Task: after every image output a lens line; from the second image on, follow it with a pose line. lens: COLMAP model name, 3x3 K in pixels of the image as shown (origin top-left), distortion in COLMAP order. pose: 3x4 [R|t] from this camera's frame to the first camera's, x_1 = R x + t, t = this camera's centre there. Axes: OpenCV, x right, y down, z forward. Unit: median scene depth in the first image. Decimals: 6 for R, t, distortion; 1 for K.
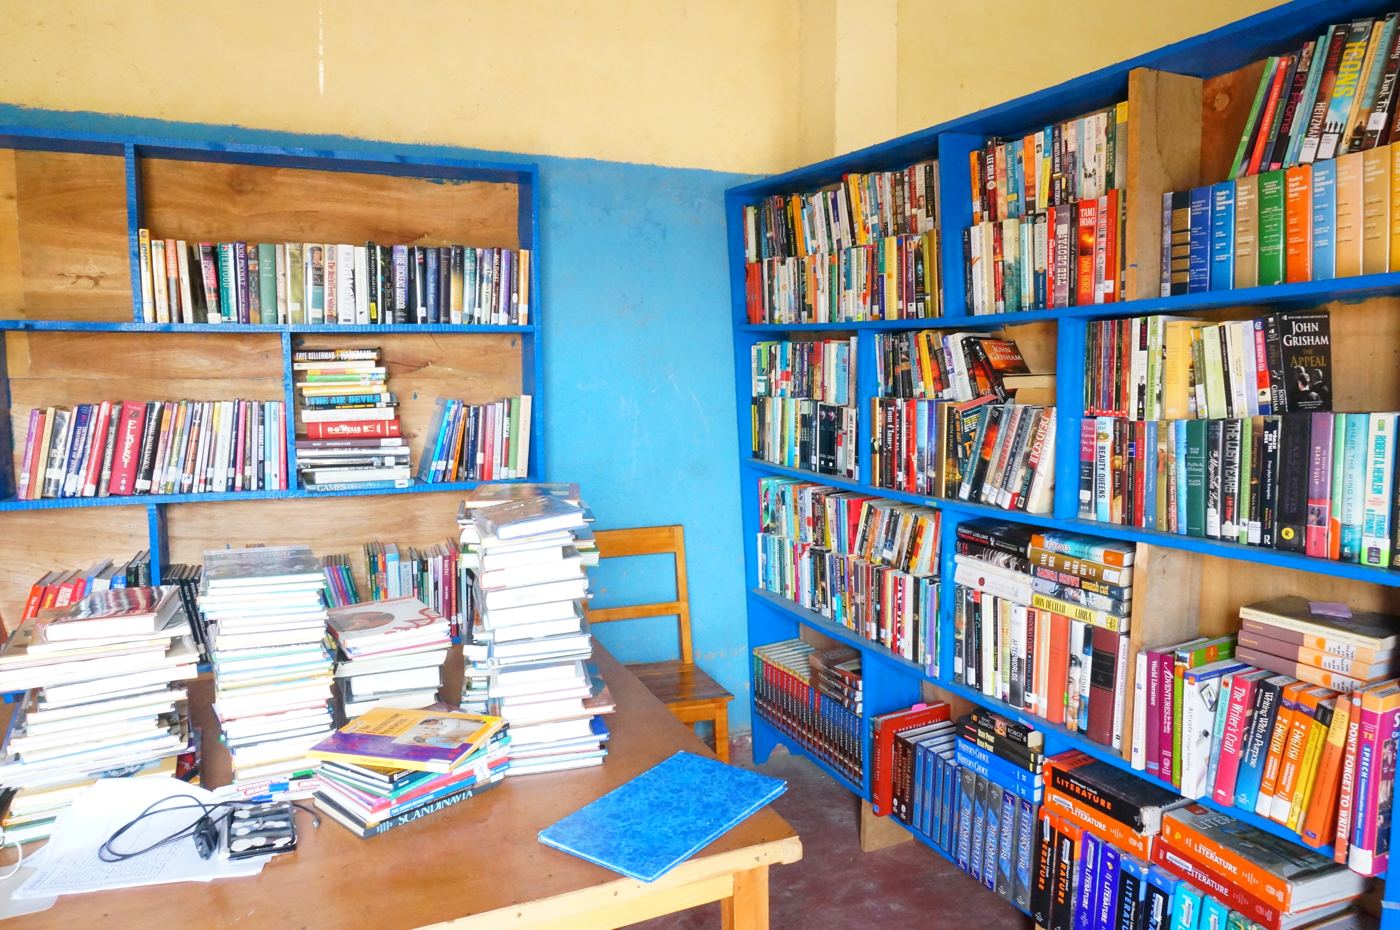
lens RADIAL K [[980.6, 0, 700.0], [0, 980.6, 465.0], [0, 0, 1]] dist [0.005718, 0.005464]
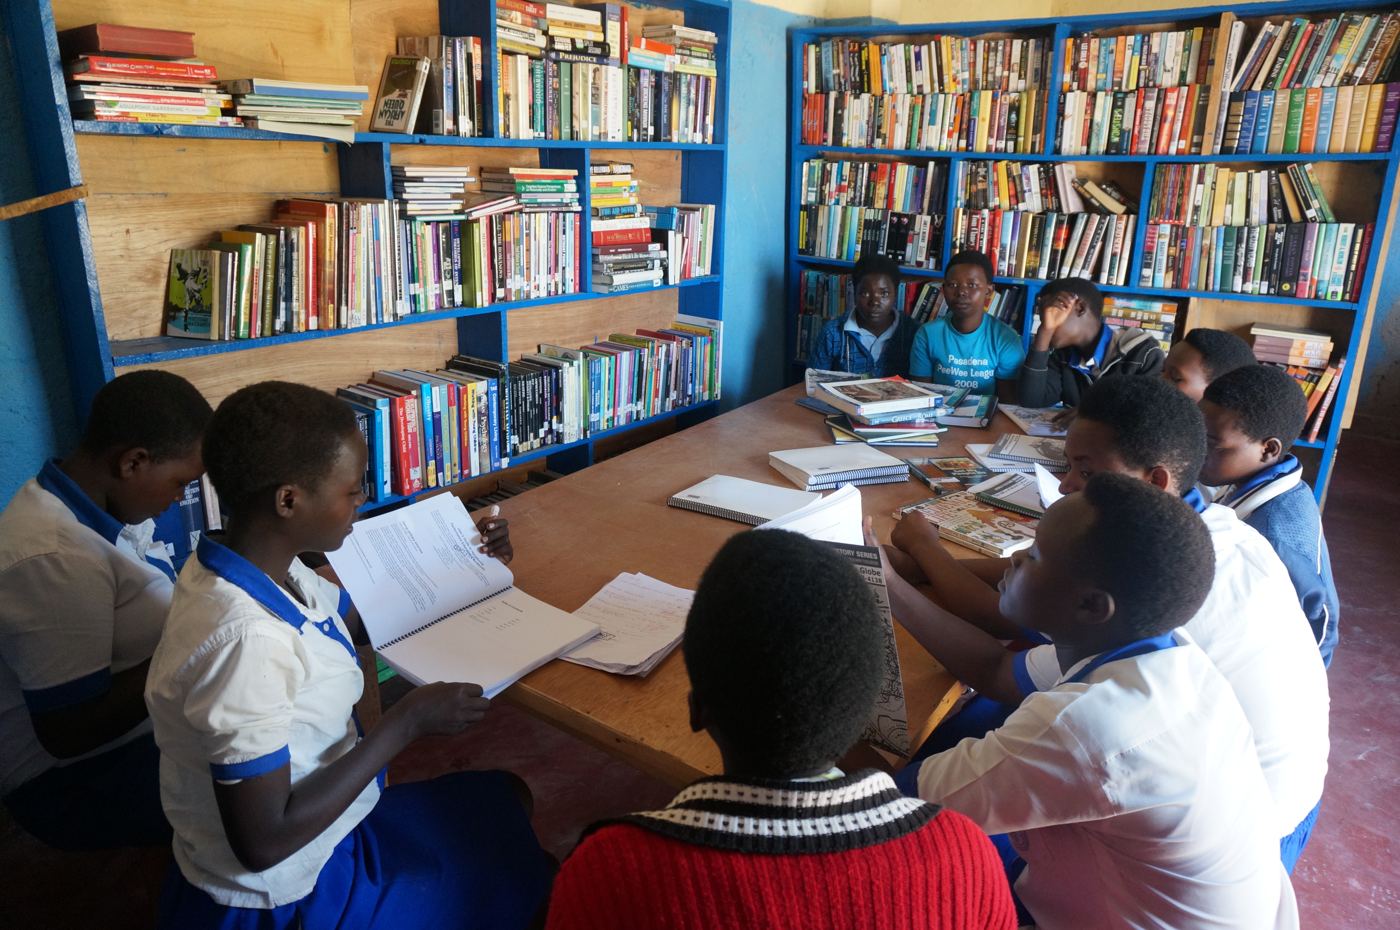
lens RADIAL K [[980.2, 0, 700.0], [0, 980.2, 465.0], [0, 0, 1]] dist [-0.004417, -0.005257]
pose [[0.856925, -0.131528, 0.498377, -0.952486], [0.025862, 0.976648, 0.213282, -0.019427], [-0.514791, -0.169878, 0.840316, -0.057024]]
